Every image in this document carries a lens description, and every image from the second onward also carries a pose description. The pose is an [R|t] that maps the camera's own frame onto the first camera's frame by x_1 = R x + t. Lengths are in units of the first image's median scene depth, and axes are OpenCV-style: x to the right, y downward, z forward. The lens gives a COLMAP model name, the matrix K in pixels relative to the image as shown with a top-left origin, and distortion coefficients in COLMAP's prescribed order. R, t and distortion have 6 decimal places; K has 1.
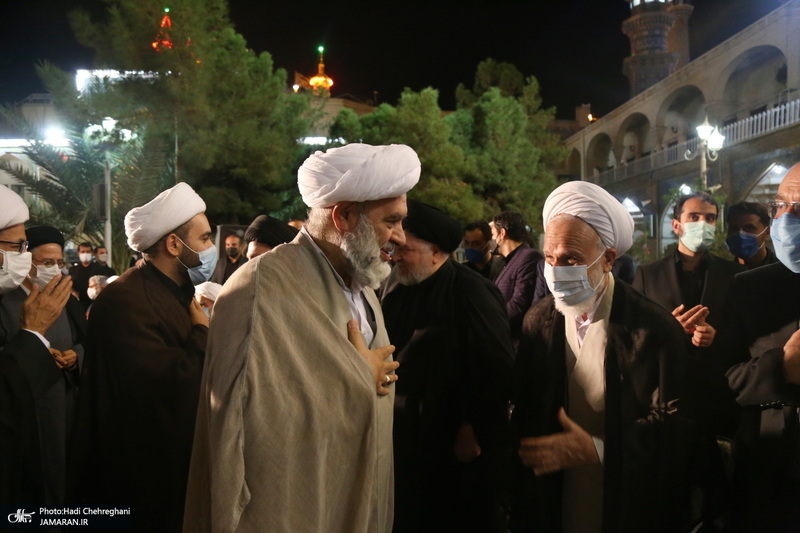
lens RADIAL K [[562.4, 0, 383.2], [0, 562.4, 266.4], [0, 0, 1]] dist [-0.109070, 0.078258]
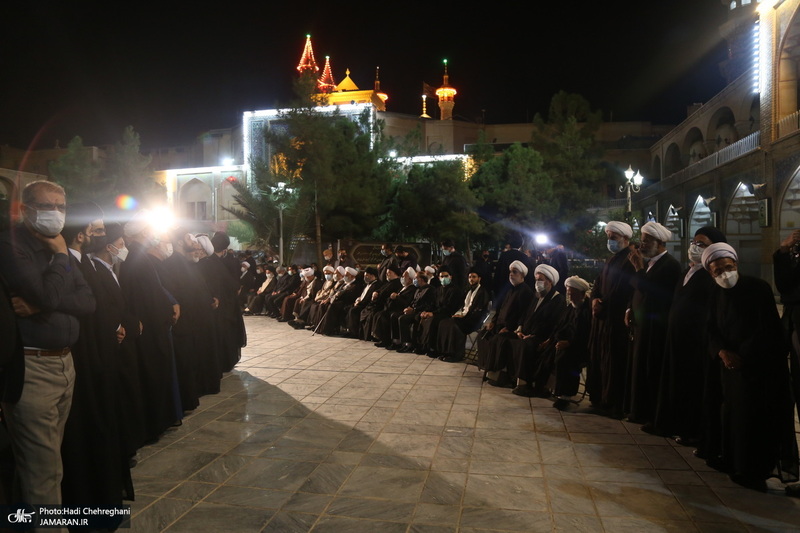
lens RADIAL K [[555.7, 0, 403.1], [0, 555.7, 232.8], [0, 0, 1]] dist [-0.031938, 0.004697]
pose [[0.979080, -0.016381, -0.202815, 0.233905], [0.004799, 0.998336, -0.057467, 0.010984], [0.203419, 0.055291, 0.977529, -0.613199]]
